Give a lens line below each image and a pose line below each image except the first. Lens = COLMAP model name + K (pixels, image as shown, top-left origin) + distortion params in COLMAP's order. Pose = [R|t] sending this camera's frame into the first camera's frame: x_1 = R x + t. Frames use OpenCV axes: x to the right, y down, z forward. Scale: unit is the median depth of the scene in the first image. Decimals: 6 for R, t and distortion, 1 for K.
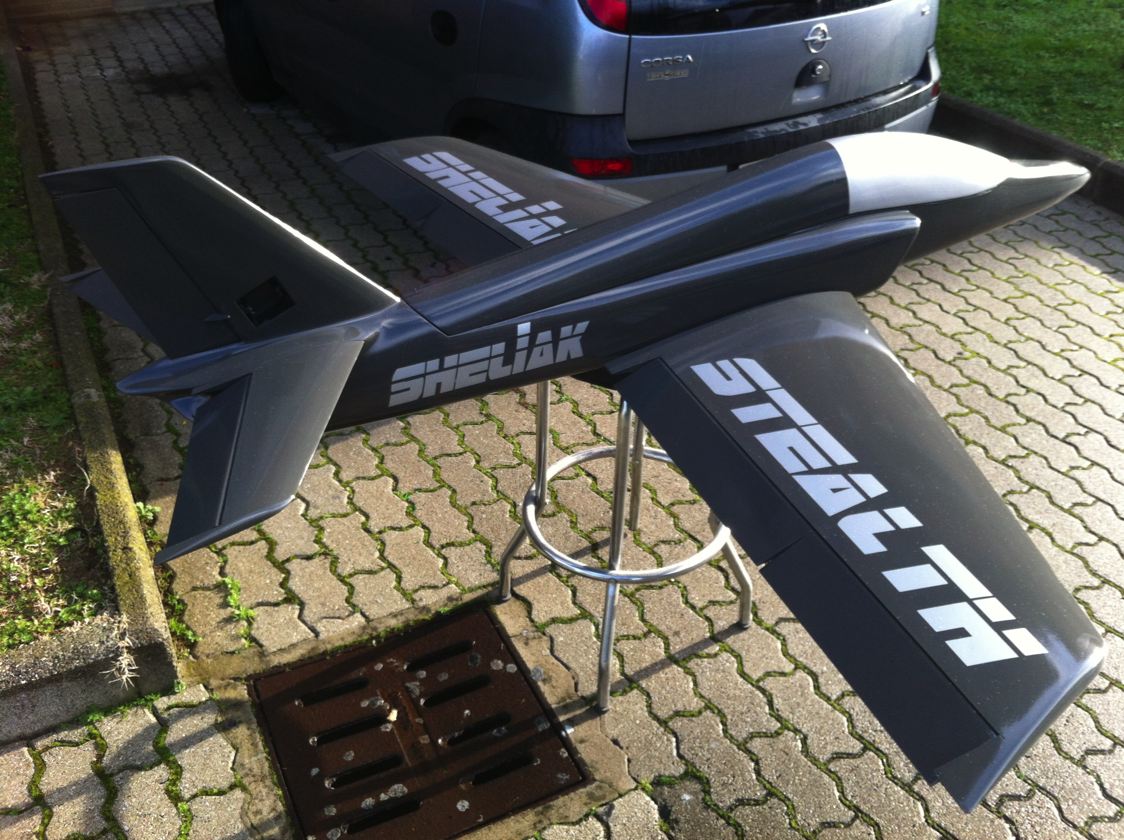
lens RADIAL K [[1042.3, 0, 557.7], [0, 1042.3, 433.5], [0, 0, 1]] dist [0.079976, -0.318967]
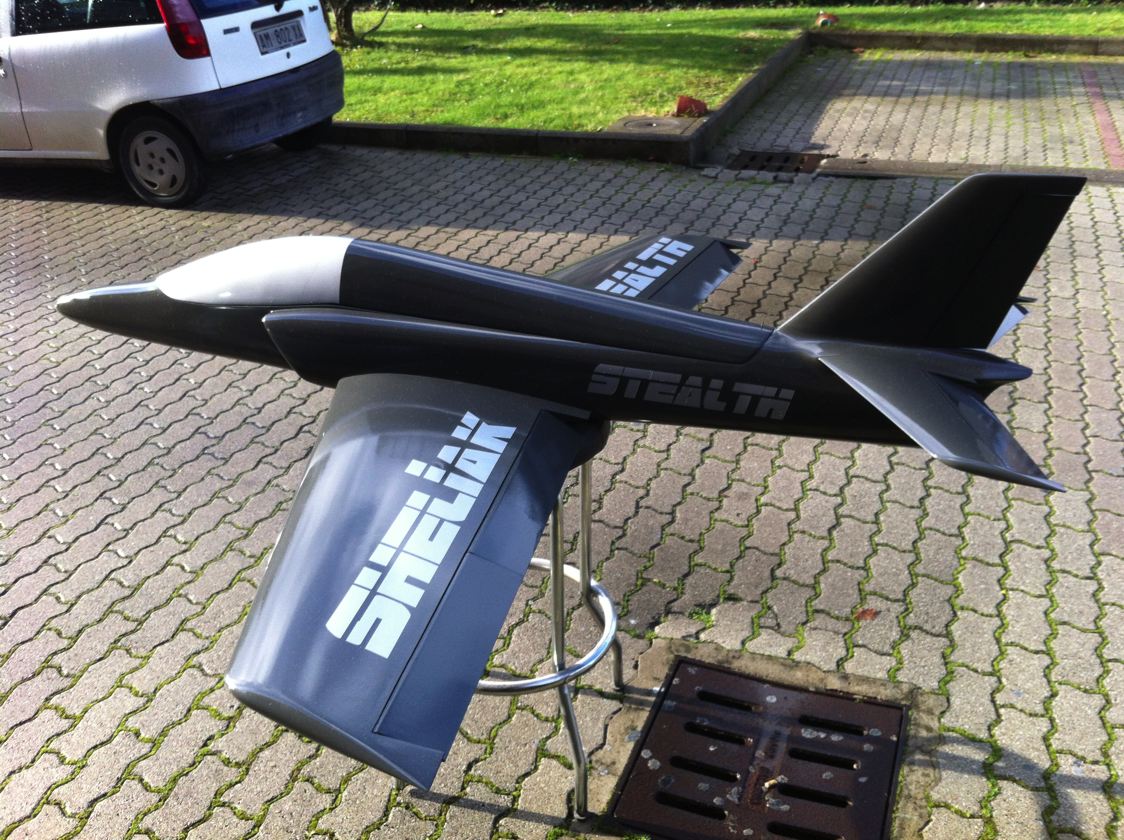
lens RADIAL K [[1055.4, 0, 571.0], [0, 1055.4, 419.1], [0, 0, 1]] dist [0.006662, -0.161555]
pose [[-0.678664, -0.324881, 0.658686, -0.599522], [0.447917, 0.527665, 0.721762, -0.762760], [-0.582052, 0.784870, -0.212588, 1.077133]]
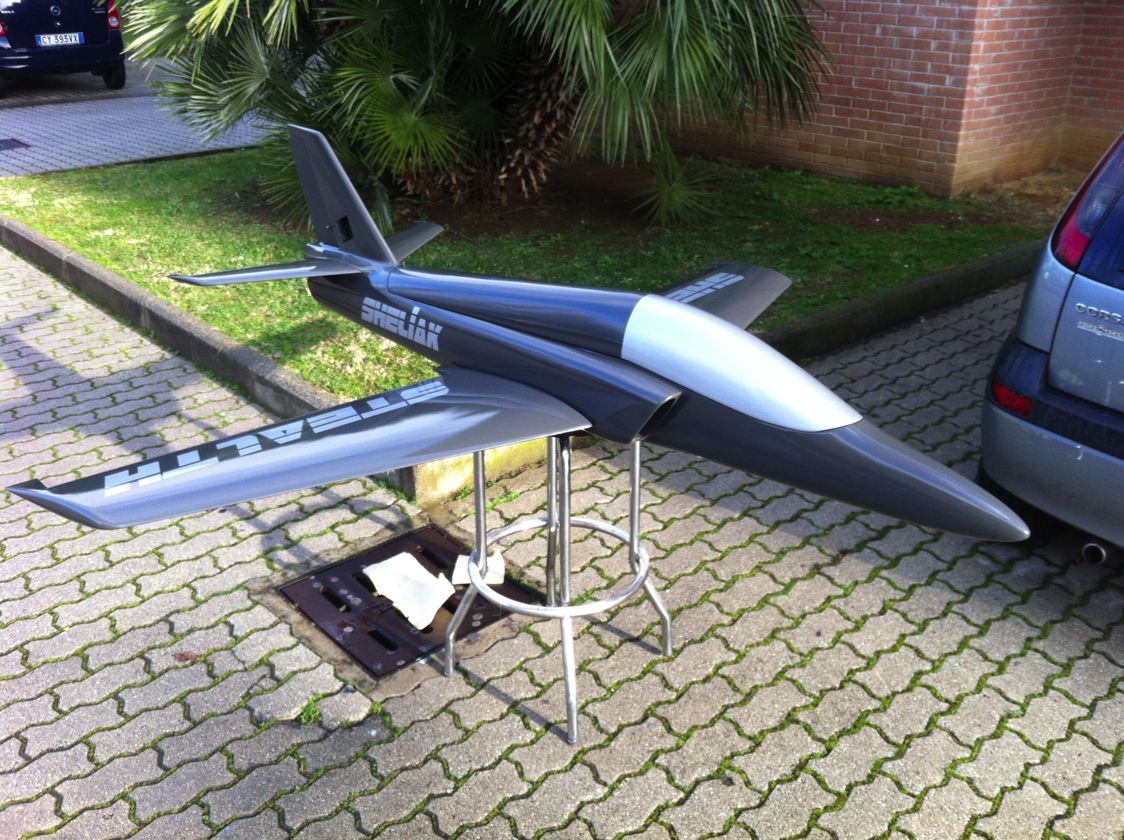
lens RADIAL K [[1055.4, 0, 571.0], [0, 1055.4, 419.1], [0, 0, 1]] dist [0.006662, -0.161555]
pose [[0.263742, 0.384560, -0.884621, 1.073715], [-0.555318, 0.810403, 0.186733, -0.289270], [0.788709, 0.441997, 0.427290, 0.475731]]
